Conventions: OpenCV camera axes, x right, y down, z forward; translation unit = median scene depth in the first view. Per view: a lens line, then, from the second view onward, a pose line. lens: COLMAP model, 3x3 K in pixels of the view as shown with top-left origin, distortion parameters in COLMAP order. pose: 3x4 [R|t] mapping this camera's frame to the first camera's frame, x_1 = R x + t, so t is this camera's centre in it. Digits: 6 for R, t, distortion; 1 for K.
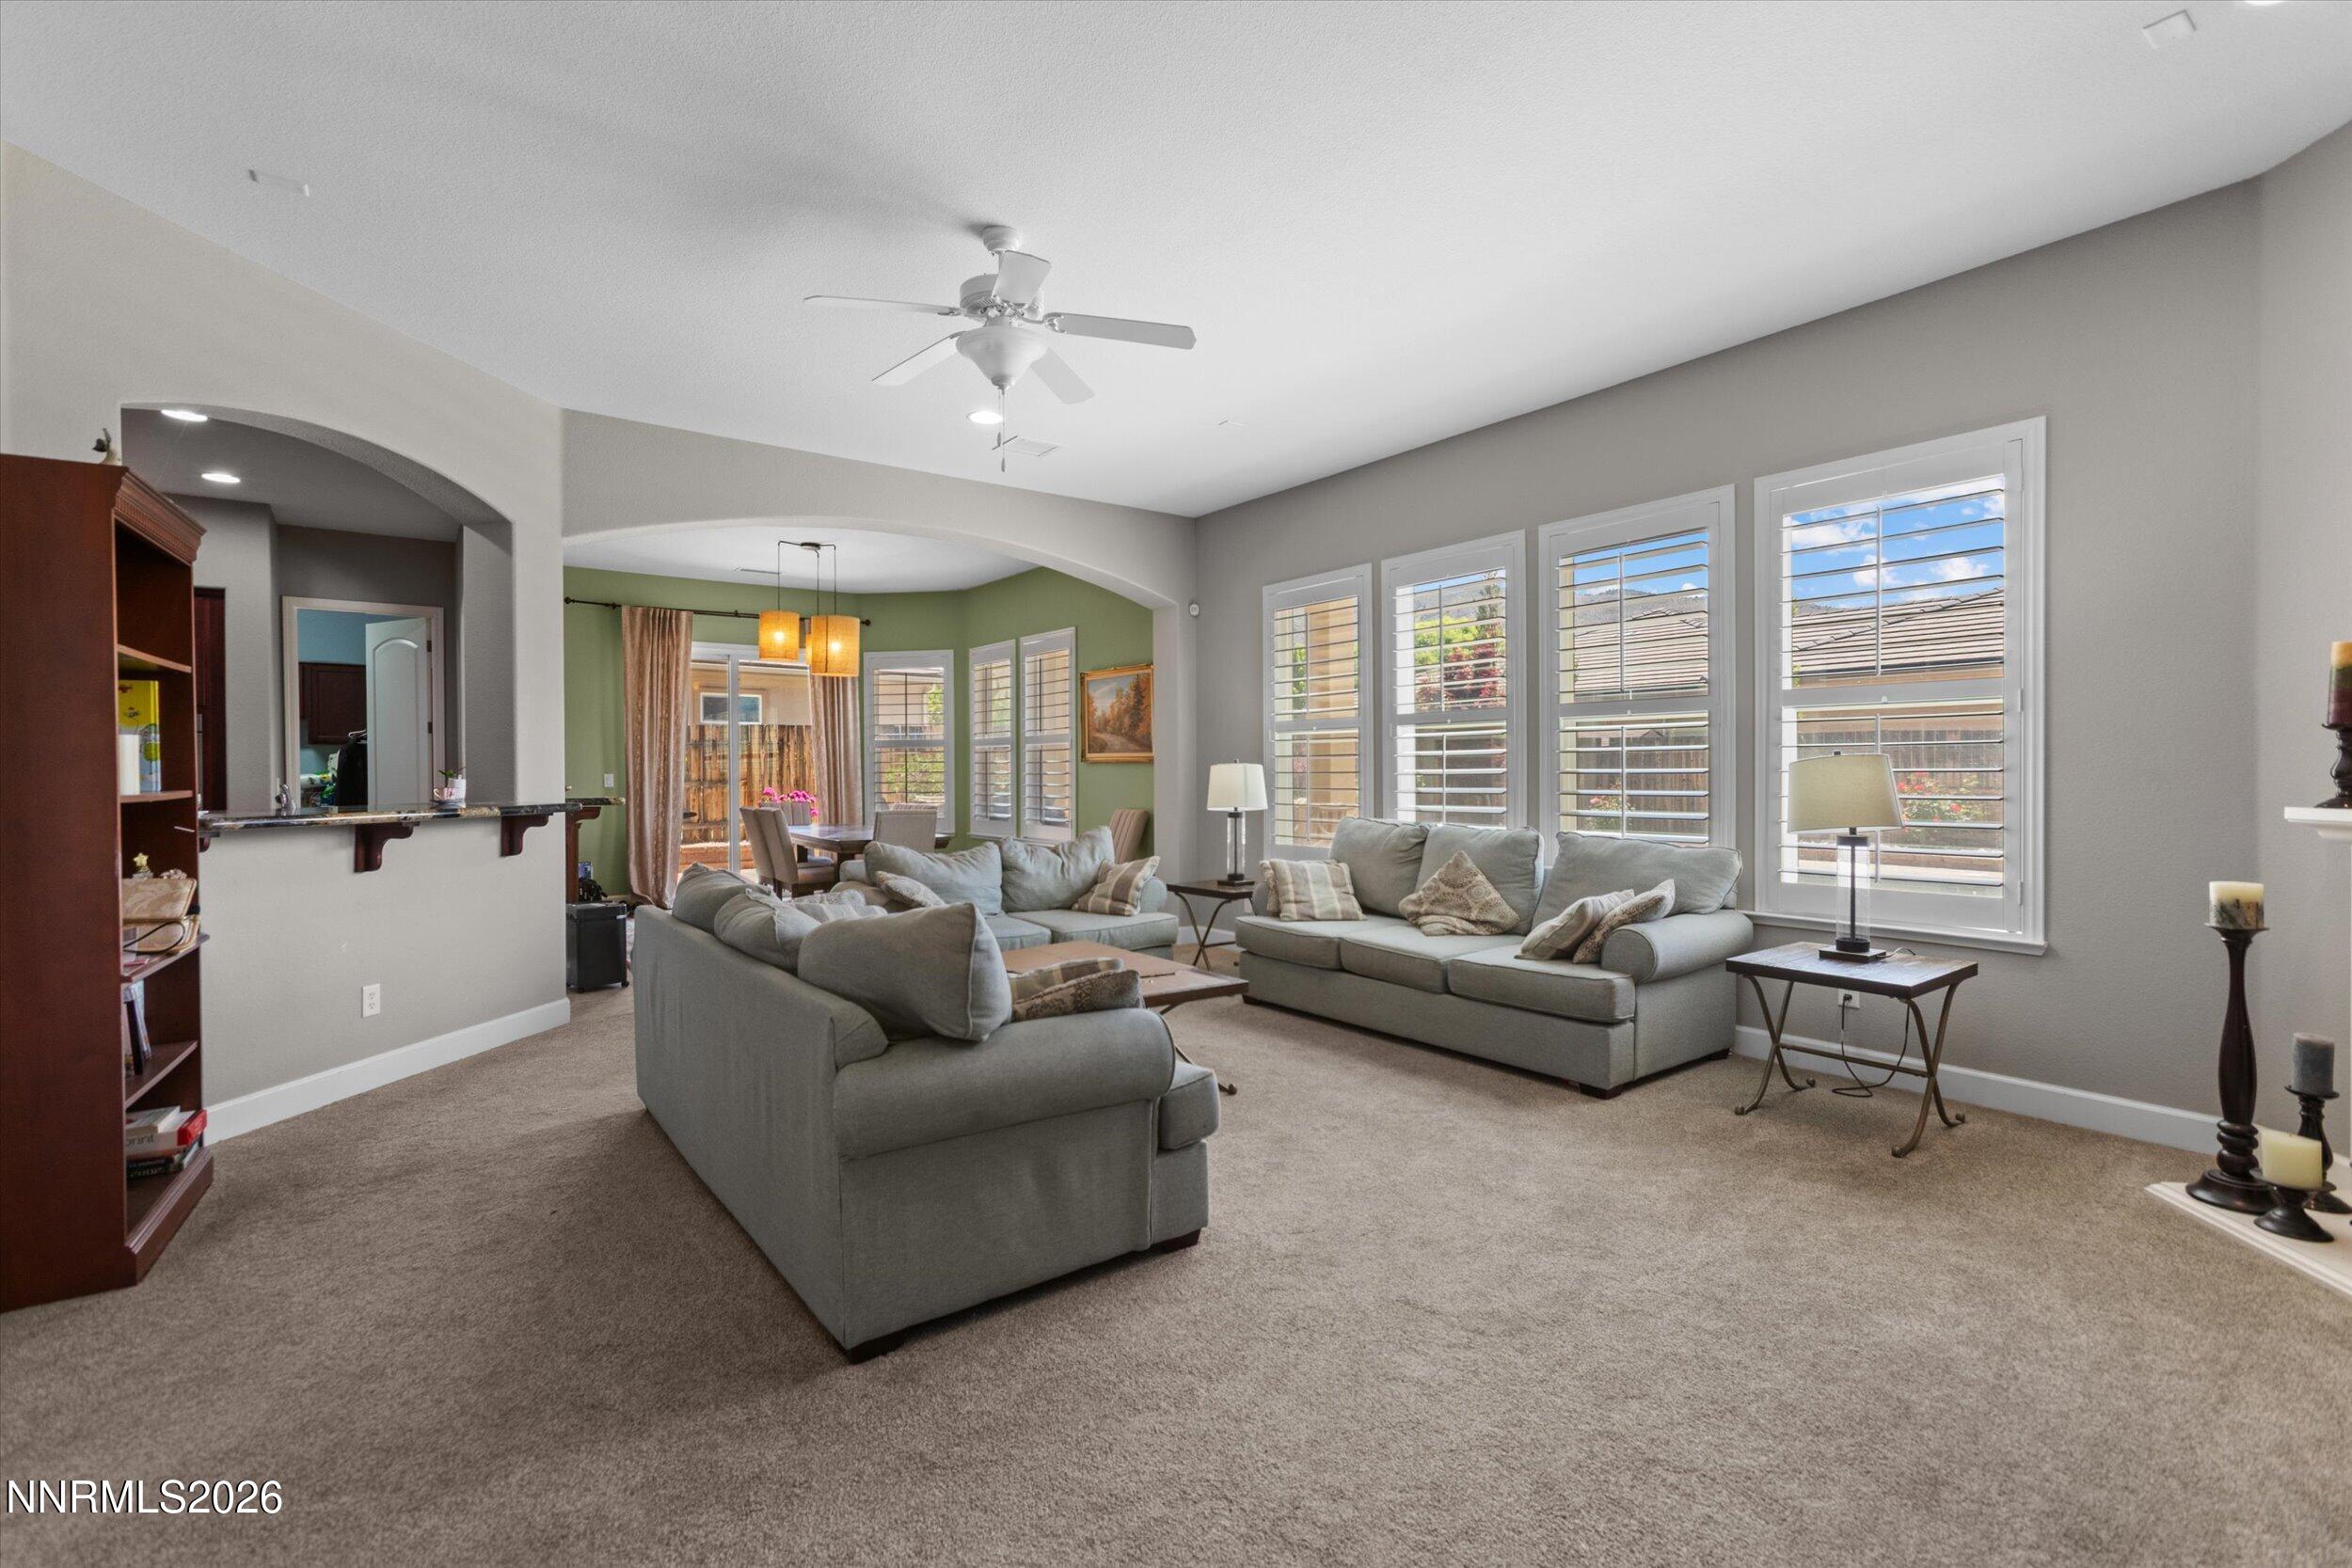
lens RADIAL K [[1062.2, 0, 1174.2], [0, 1062.2, 784.2], [0, 0, 1]] dist [-0.001076, 0.001055]
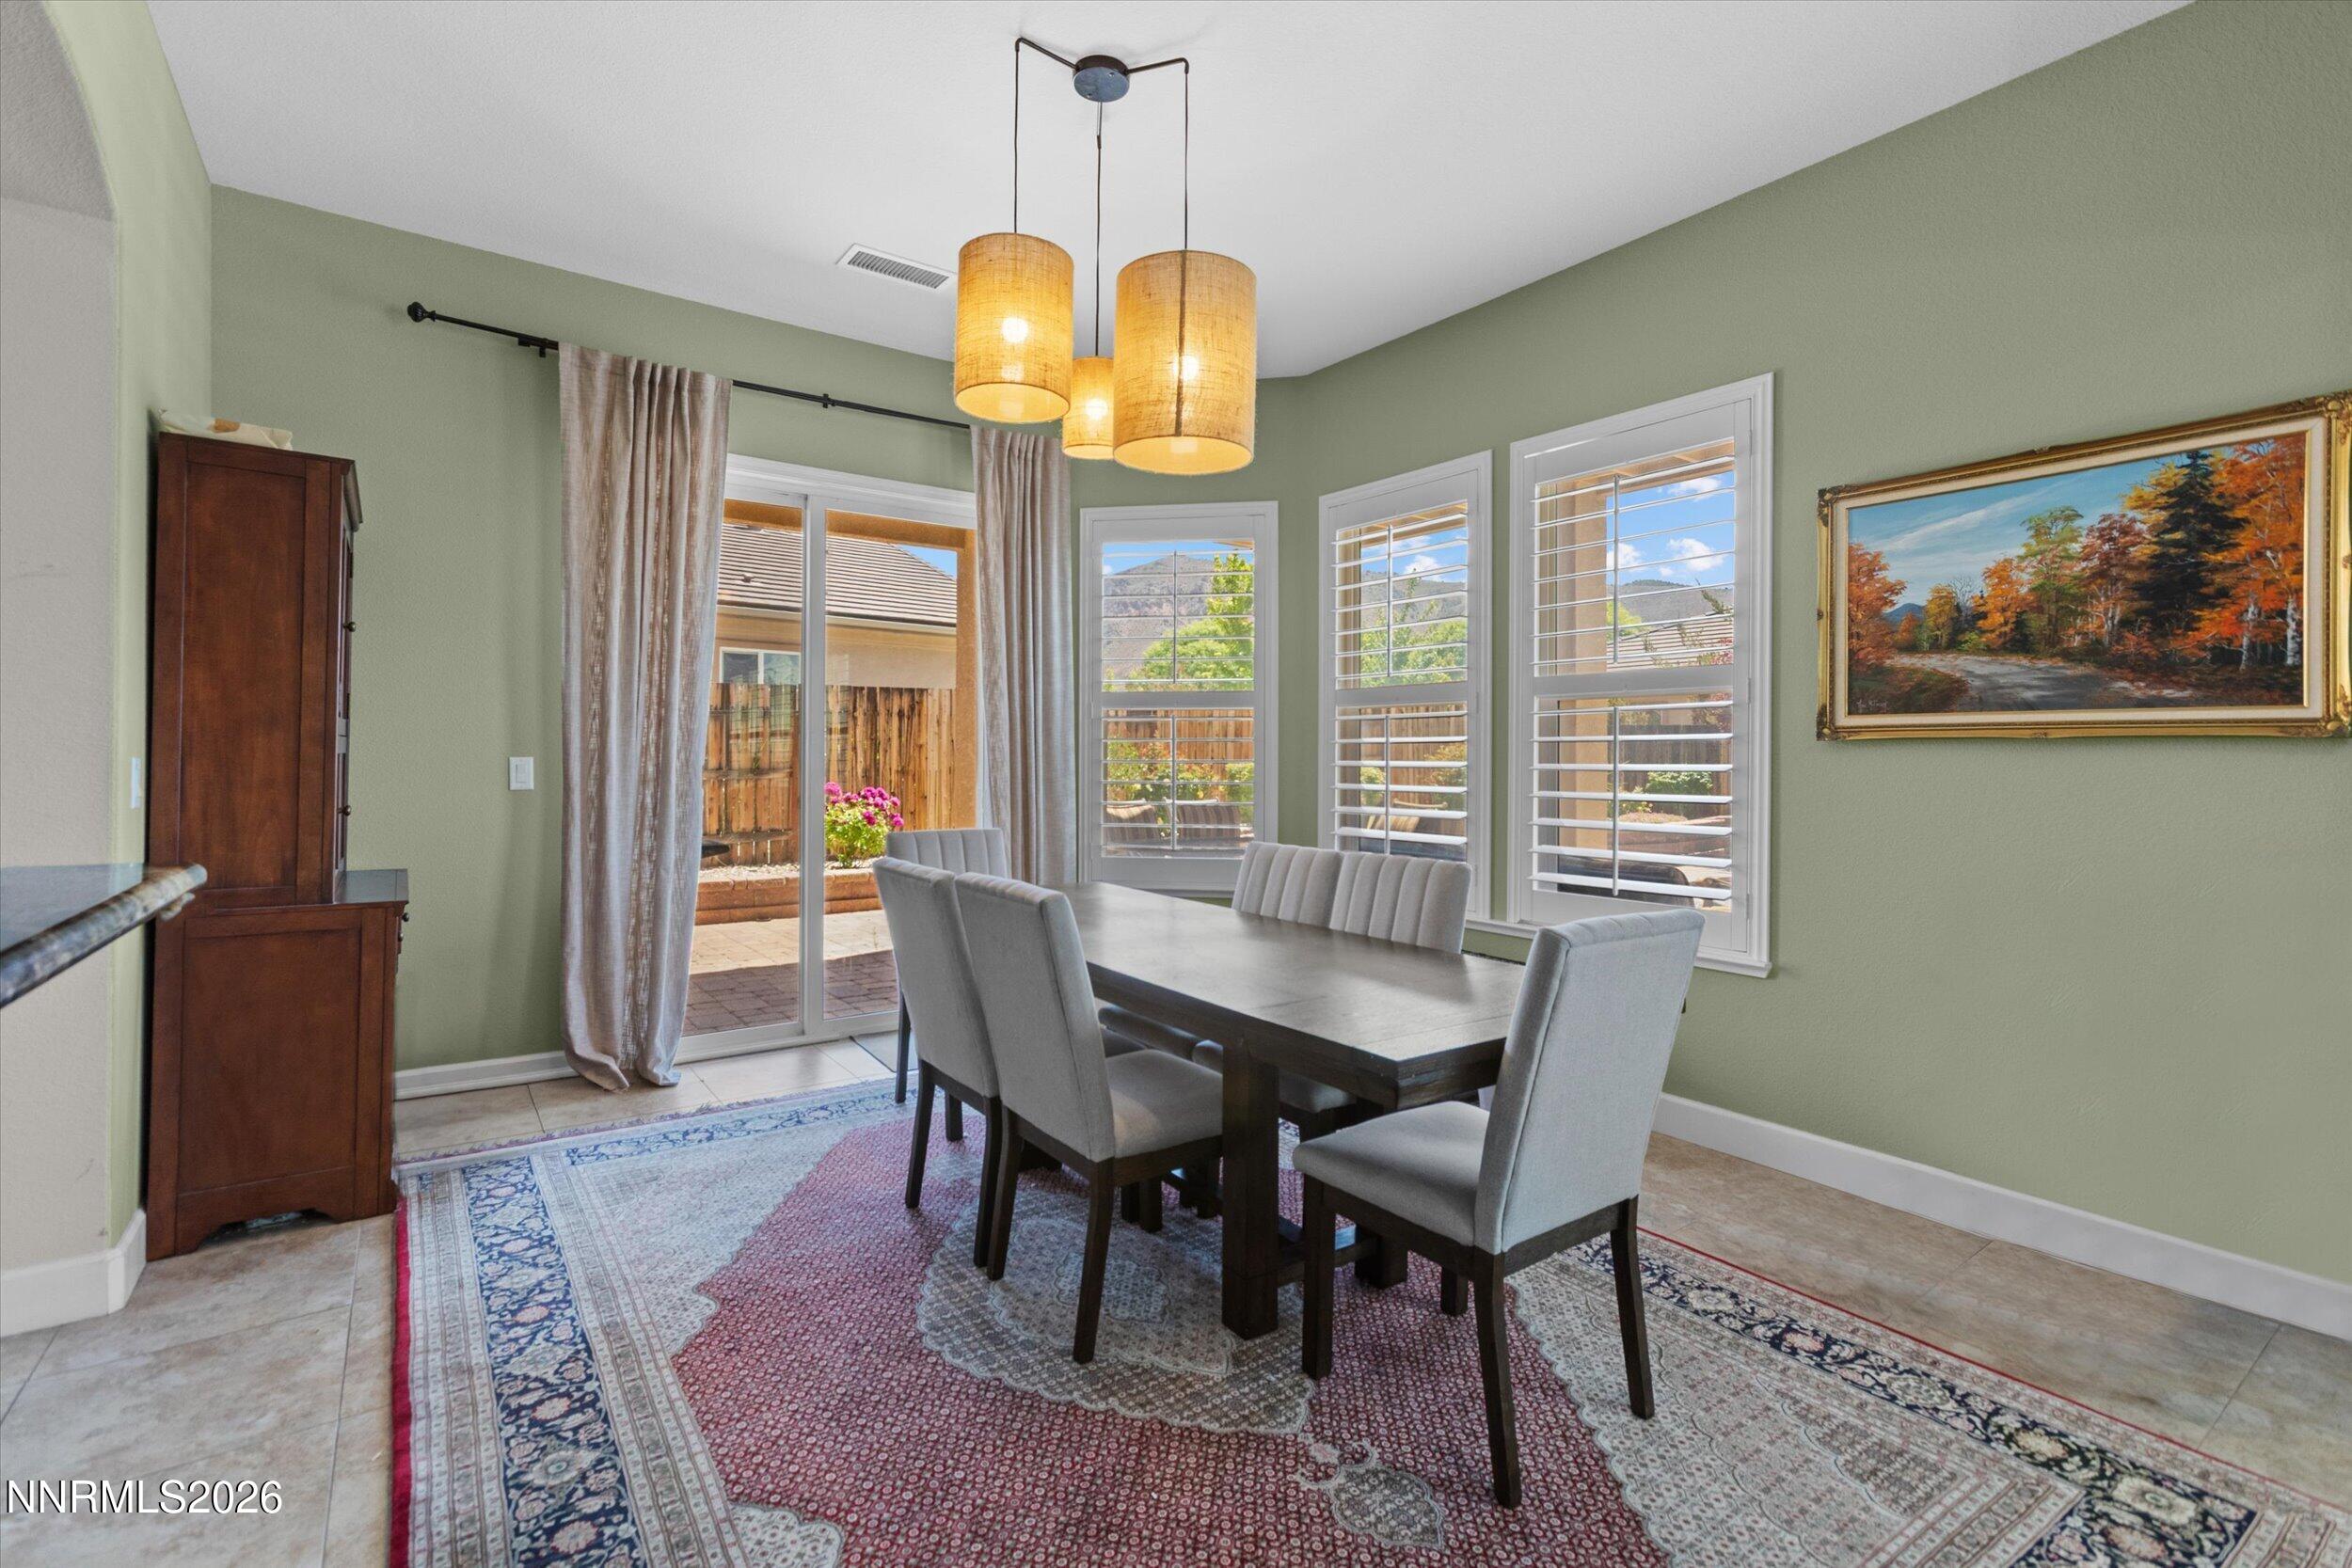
lens RADIAL K [[1062.2, 0, 1169.0], [0, 1062.2, 766.8], [0, 0, 1]] dist [-0.001076, 0.001055]
pose [[0.999860, 0.012957, -0.010570, -0.277142], [-0.013045, 0.999880, -0.008316, -0.005302], [0.010461, 0.008452, 0.999910, 0.590062]]
